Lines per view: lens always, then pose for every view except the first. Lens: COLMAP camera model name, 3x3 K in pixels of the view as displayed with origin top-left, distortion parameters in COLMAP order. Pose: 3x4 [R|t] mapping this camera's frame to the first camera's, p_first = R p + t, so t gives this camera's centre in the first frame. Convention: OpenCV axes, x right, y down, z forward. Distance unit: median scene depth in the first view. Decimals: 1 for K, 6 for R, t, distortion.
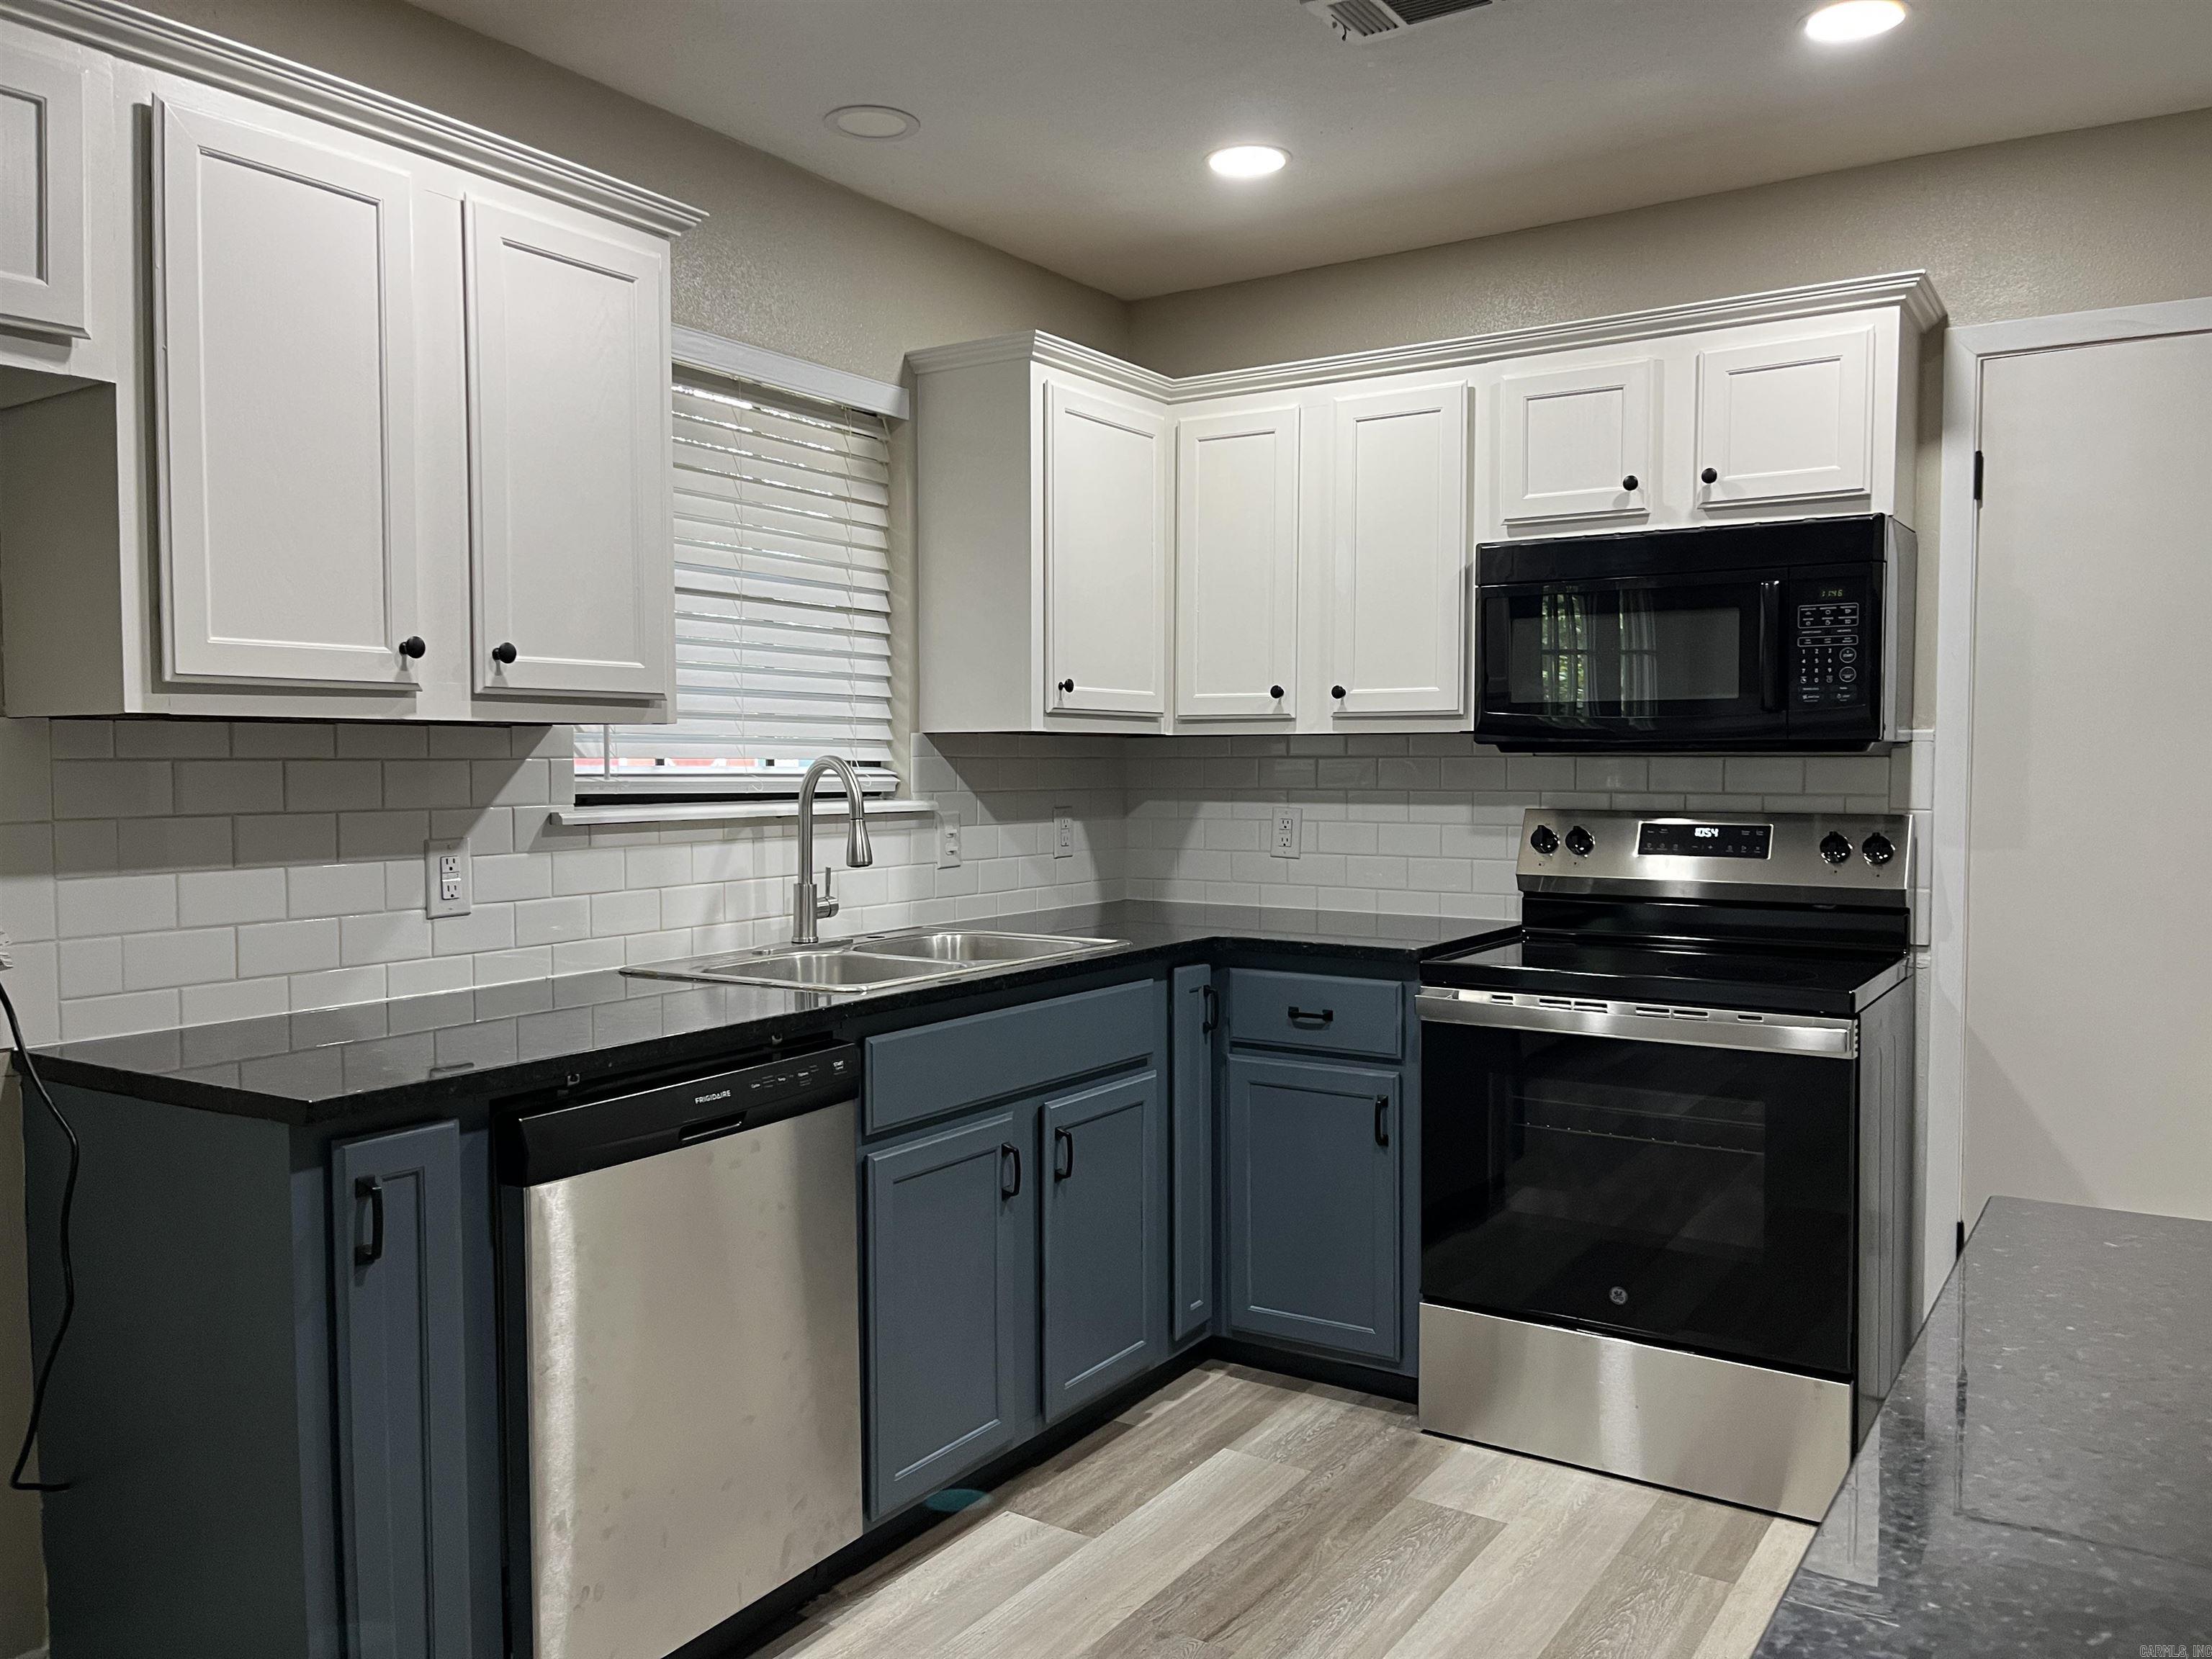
lens RADIAL K [[1682.8, 0, 1094.1], [0, 1682.8, 824.8], [0, 0, 1]] dist [0.067217, -0.085279]
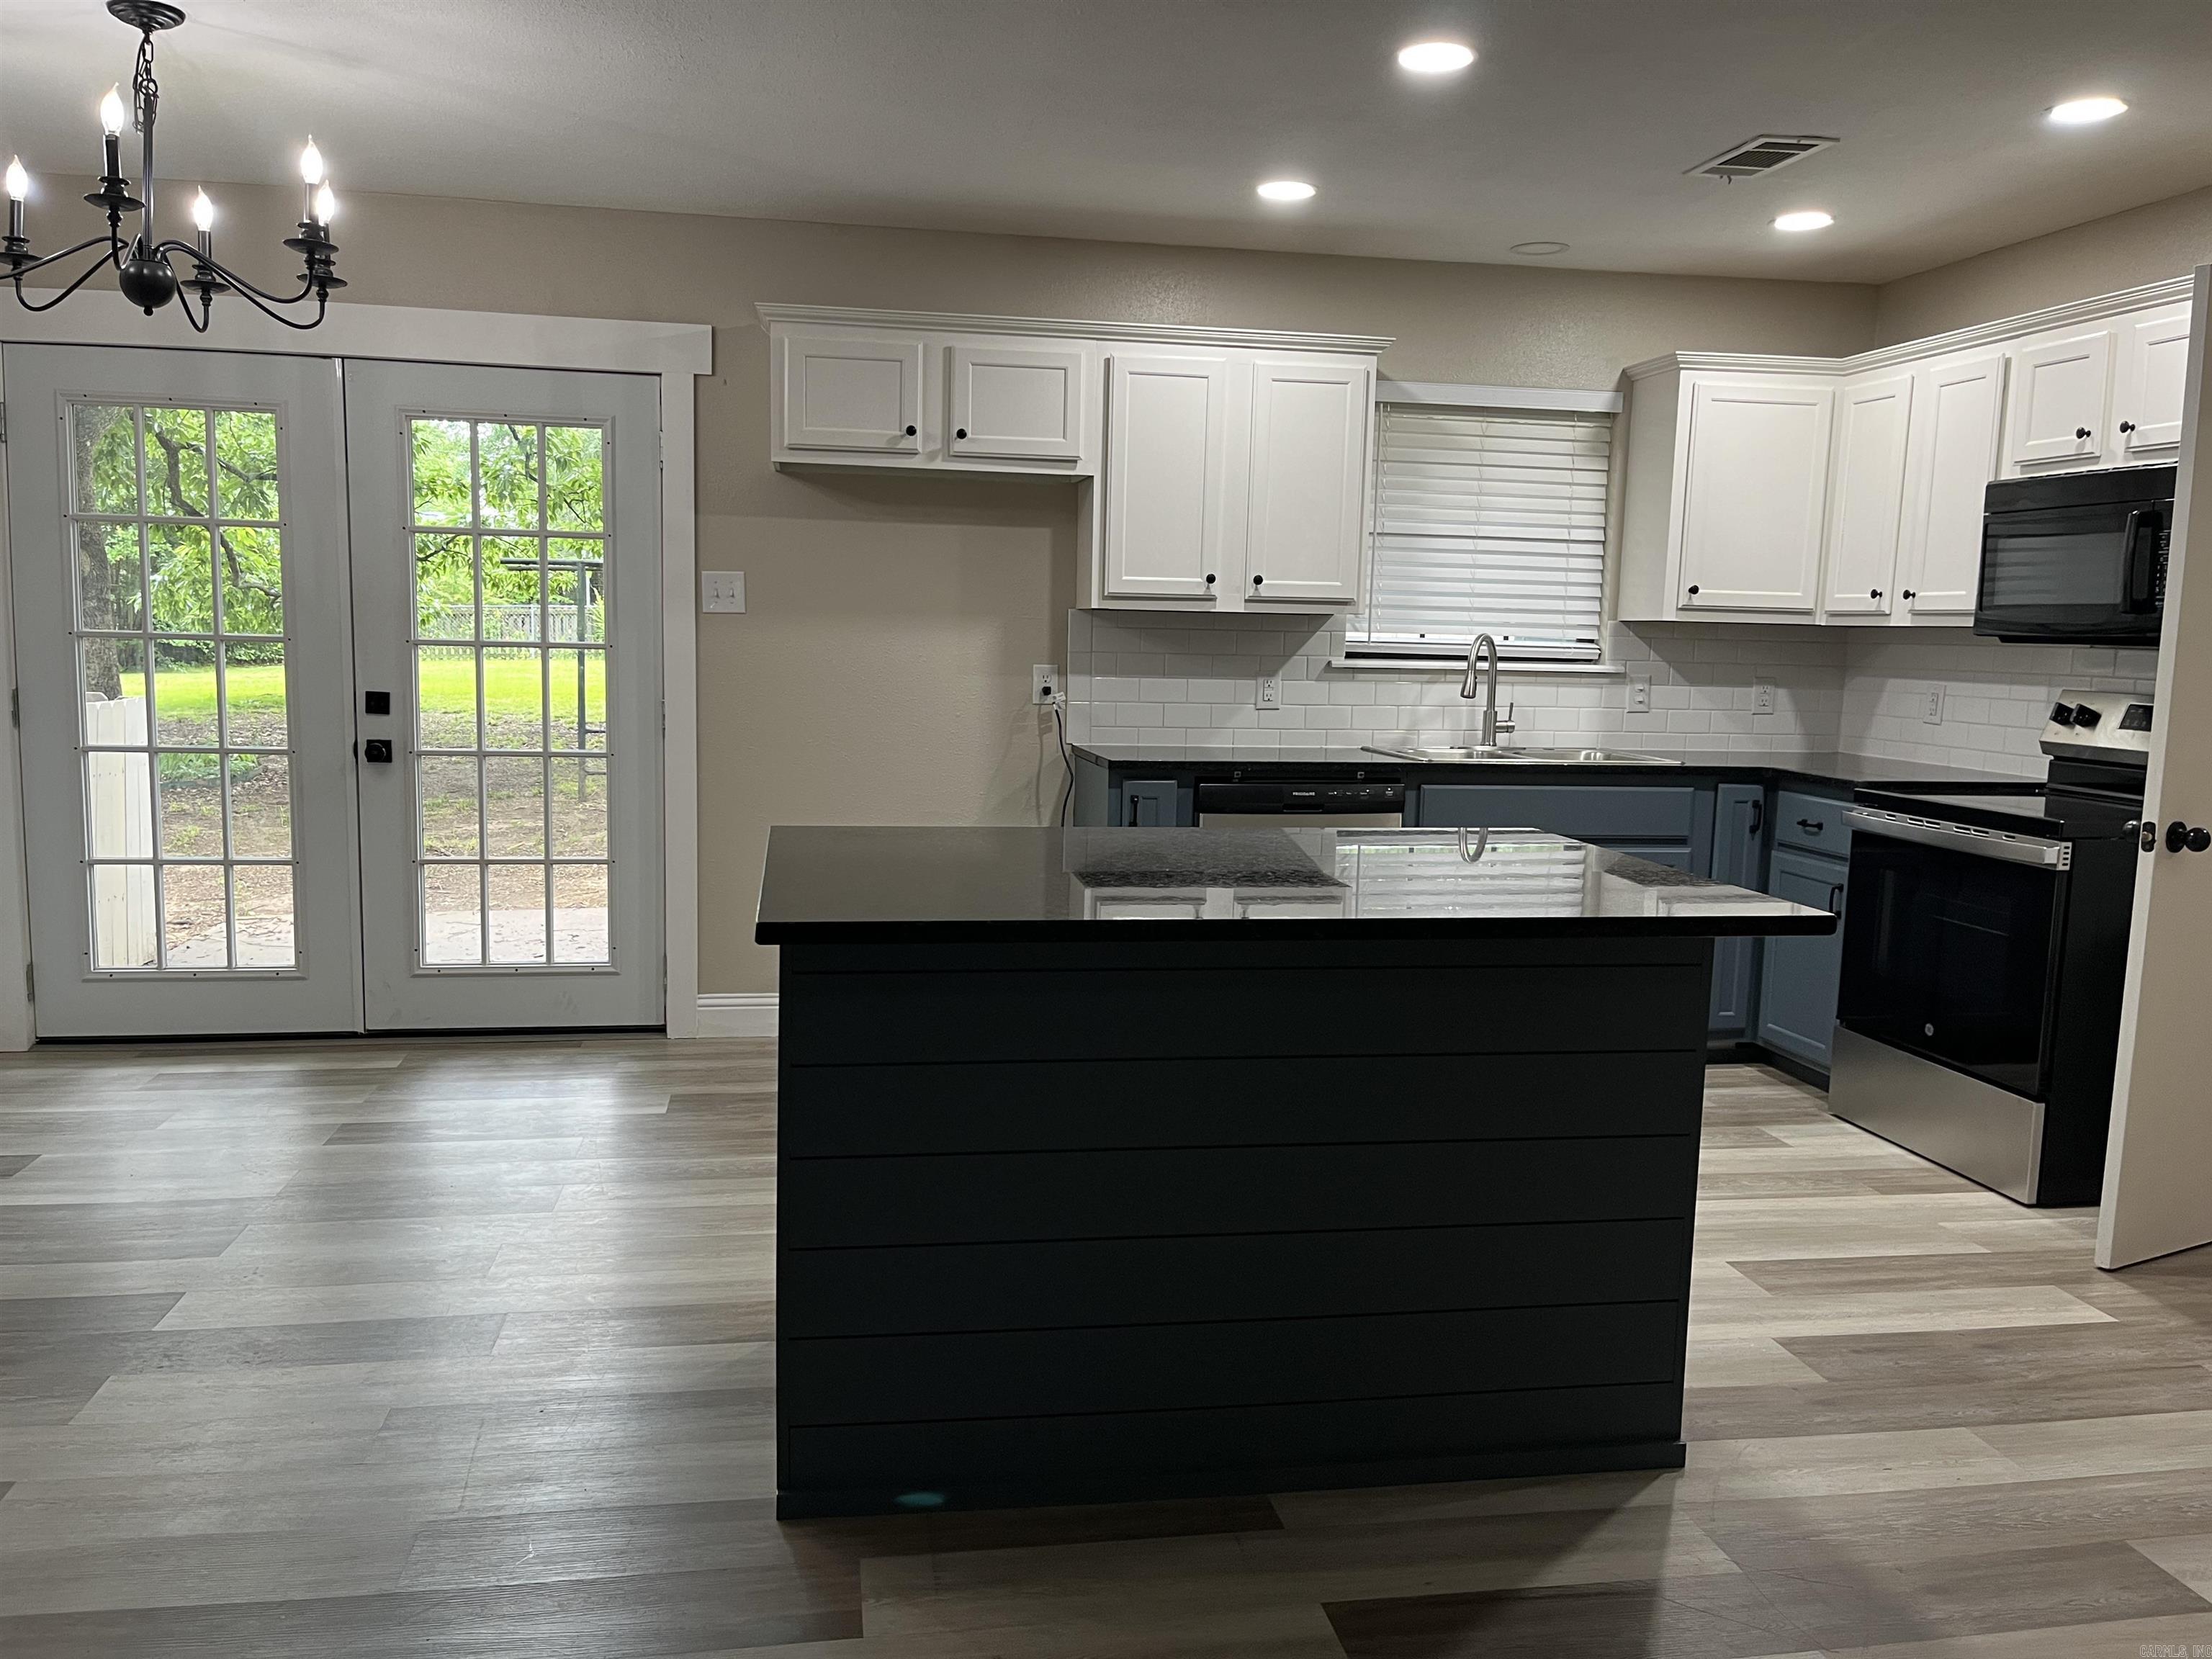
lens RADIAL K [[1682.8, 0, 1098.3], [0, 1682.8, 844.2], [0, 0, 1]] dist [0.067217, -0.085279]
pose [[0.689237, 0.112052, -0.715819, 0.781319], [-0.054170, 0.993173, 0.103310, 0.014227], [0.722508, -0.032429, 0.690601, -0.446868]]
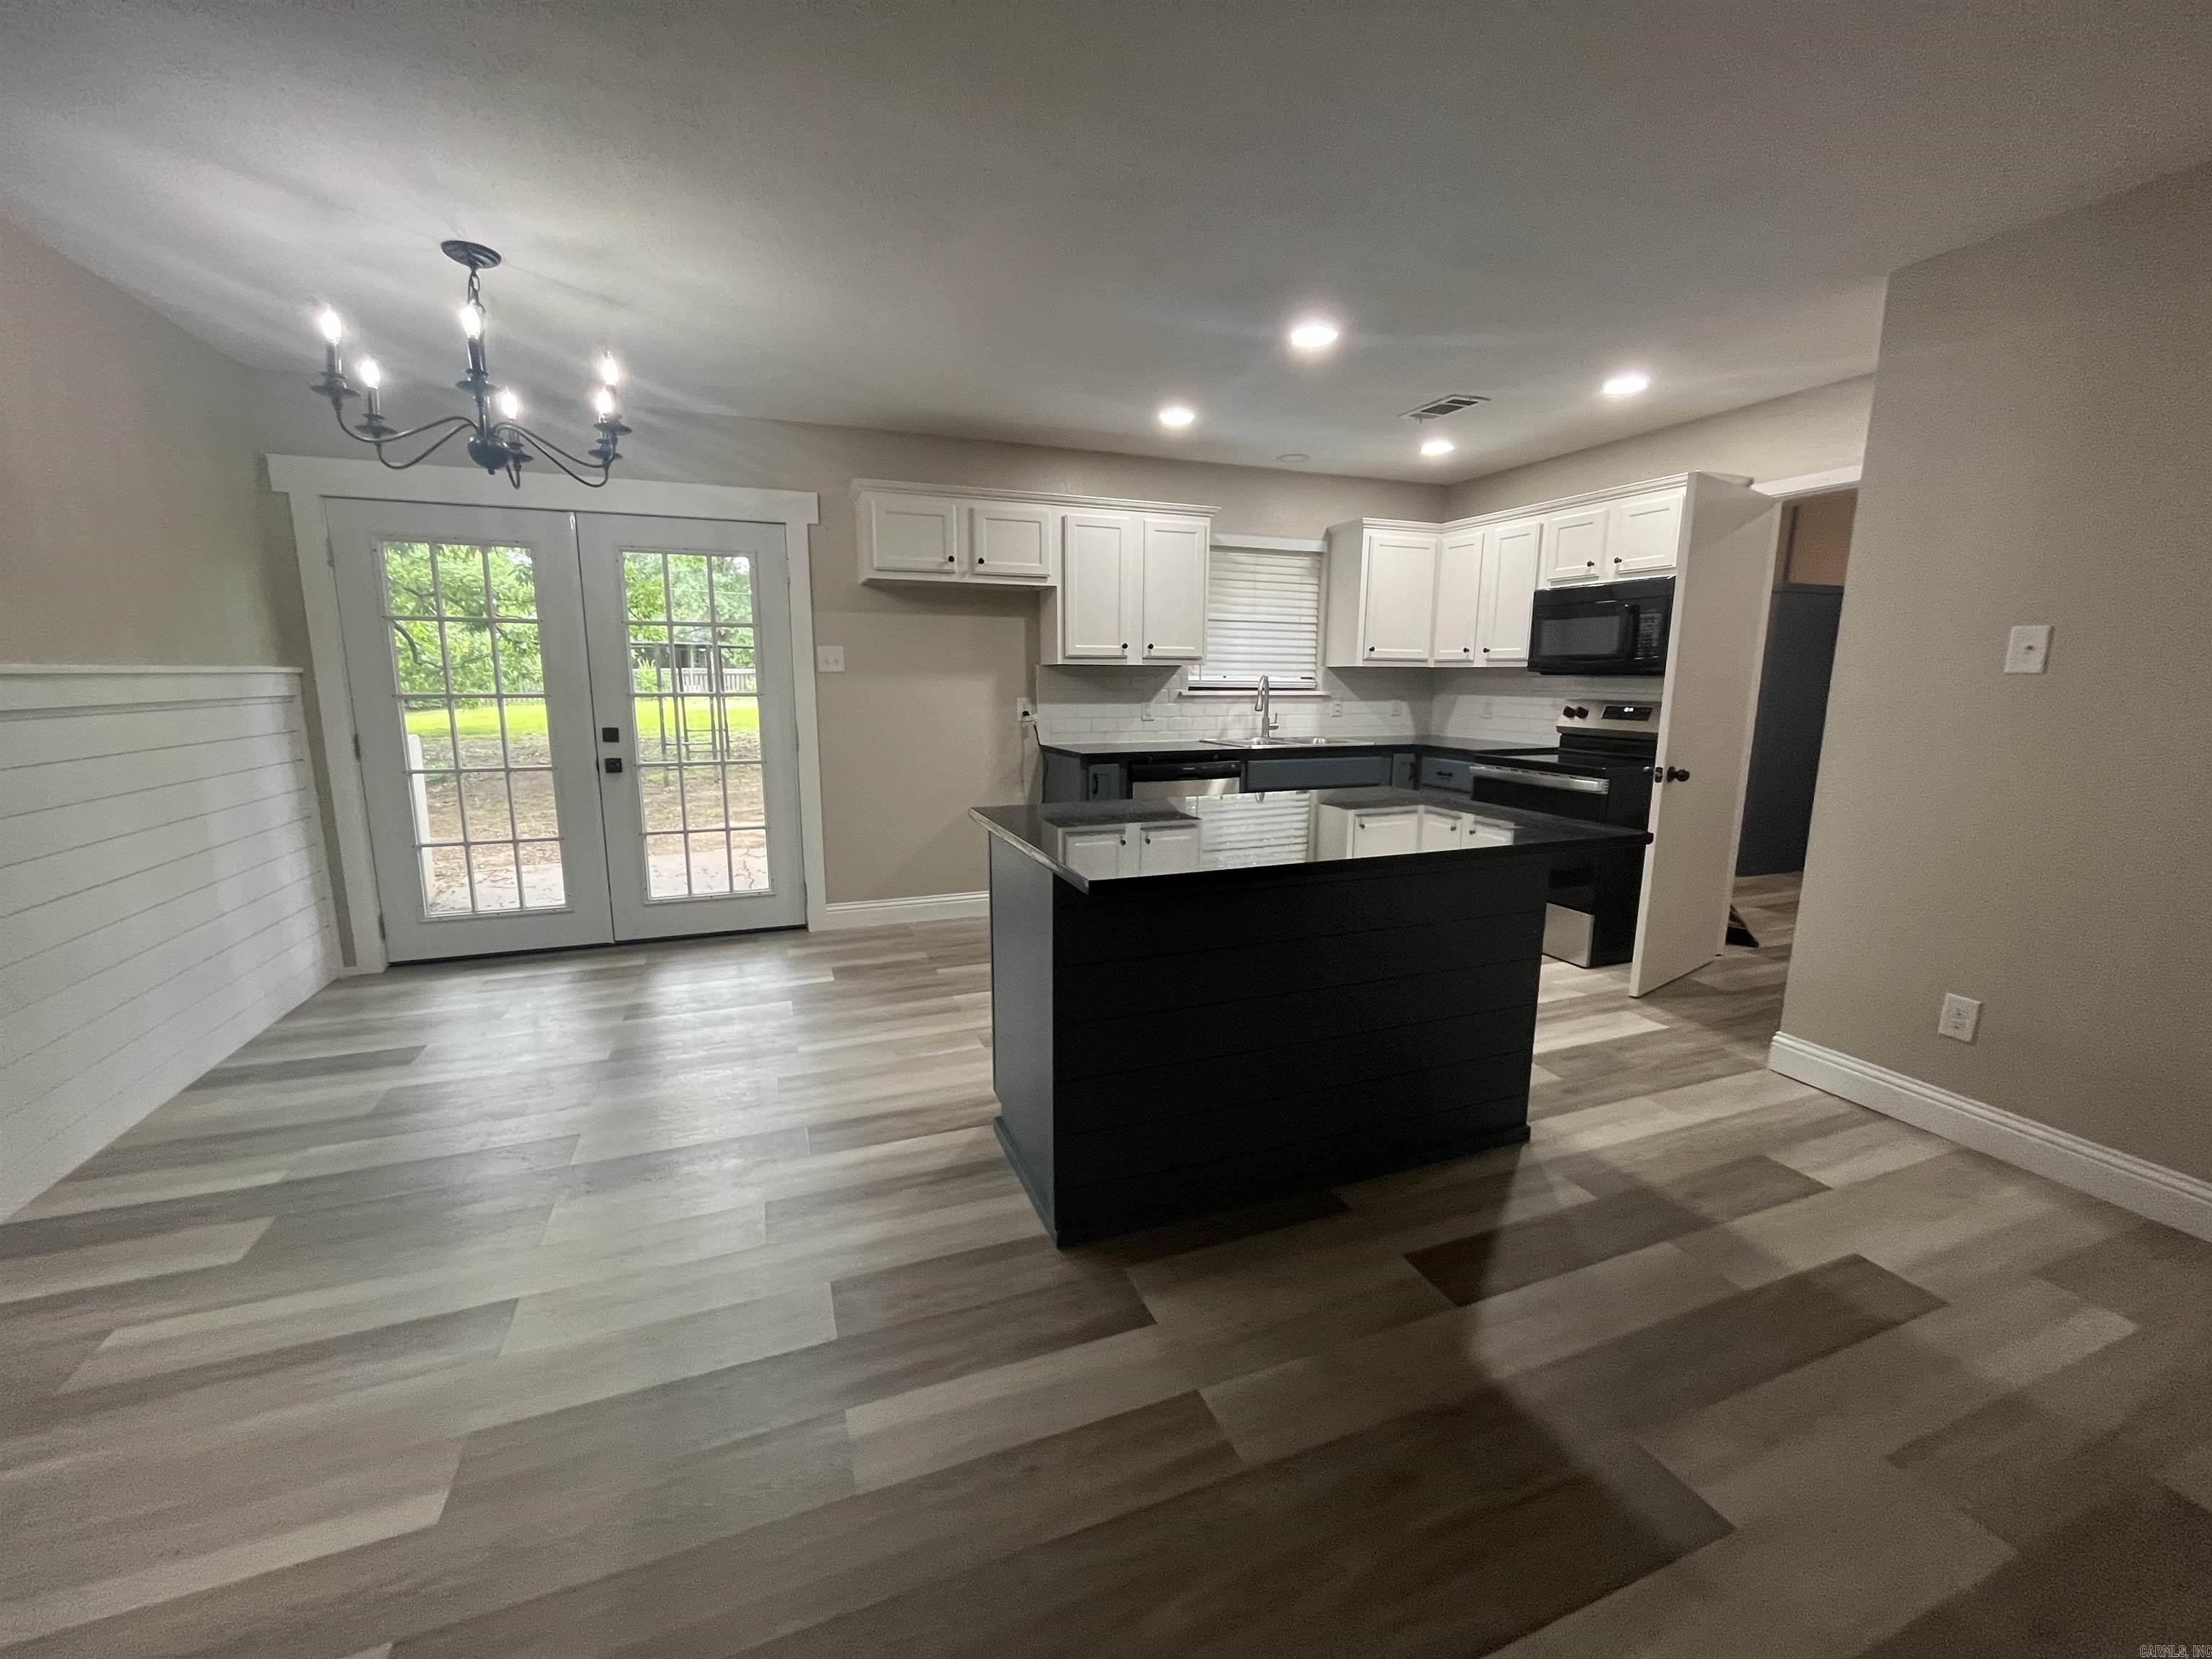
lens RADIAL K [[896.2, 0, 1107.5], [0, 896.2, 835.9], [0, 0, 1]] dist [-0.001631, -0.000382]
pose [[0.821271, 0.105961, -0.560612, 0.523979], [-0.028022, 0.988908, 0.145863, 0.017931], [0.569849, -0.104083, 0.815131, -0.502884]]
